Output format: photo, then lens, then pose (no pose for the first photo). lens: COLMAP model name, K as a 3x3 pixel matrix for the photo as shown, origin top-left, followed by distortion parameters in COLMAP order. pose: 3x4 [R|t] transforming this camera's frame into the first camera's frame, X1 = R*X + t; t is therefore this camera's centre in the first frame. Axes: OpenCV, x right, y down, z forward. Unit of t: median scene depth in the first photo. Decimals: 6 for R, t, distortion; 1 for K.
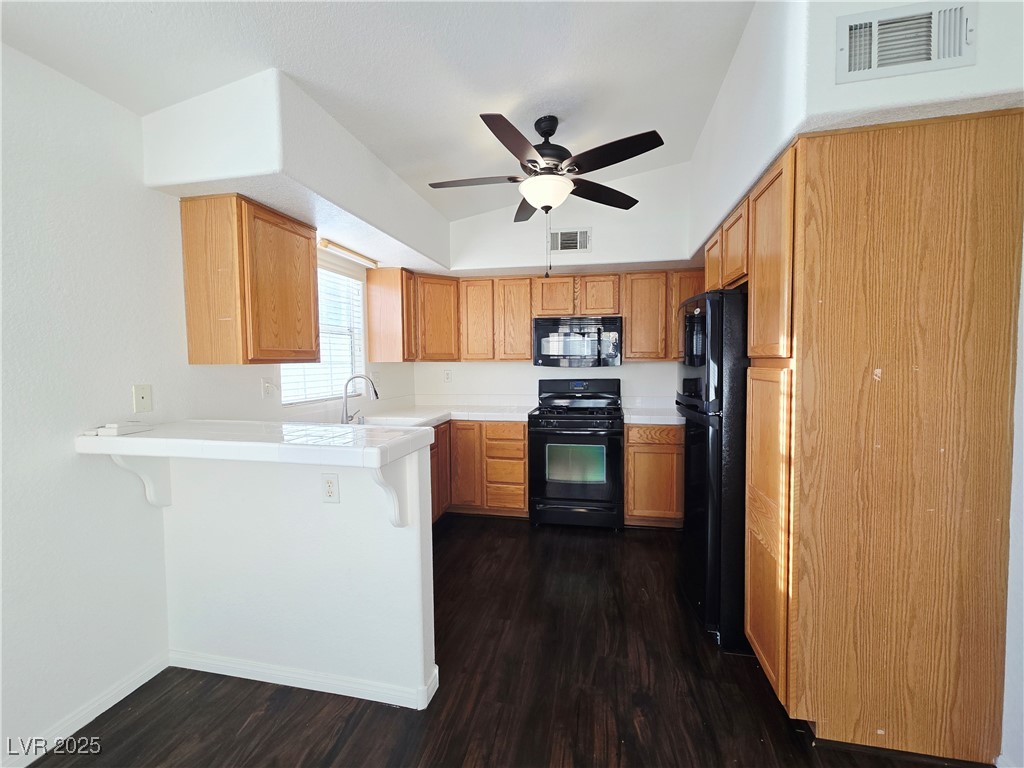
lens RADIAL K [[420.7, 0, 520.9], [0, 420.7, 383.1], [0, 0, 1]] dist [0.002537, 0.000321]
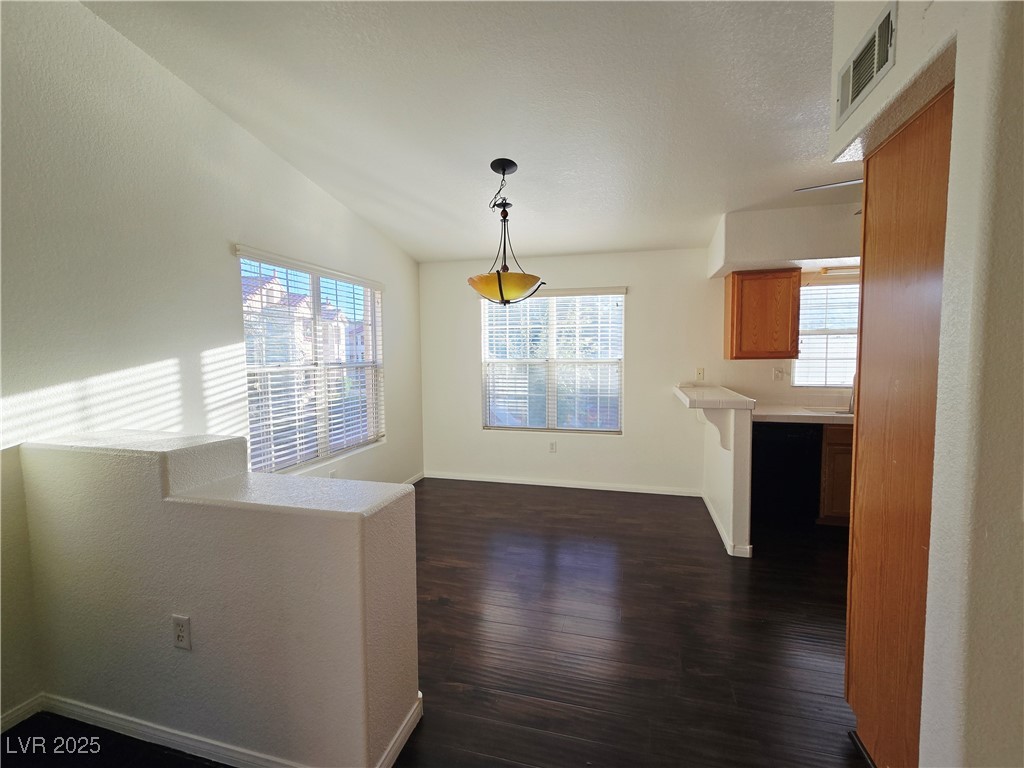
lens RADIAL K [[420.7, 0, 520.9], [0, 420.7, 383.1], [0, 0, 1]] dist [0.002537, 0.000321]
pose [[-0.056496, 0.071619, -0.995831, 1.236896], [-0.042576, 0.996344, 0.074071, -0.036667], [0.997495, 0.046583, -0.053240, 0.137129]]
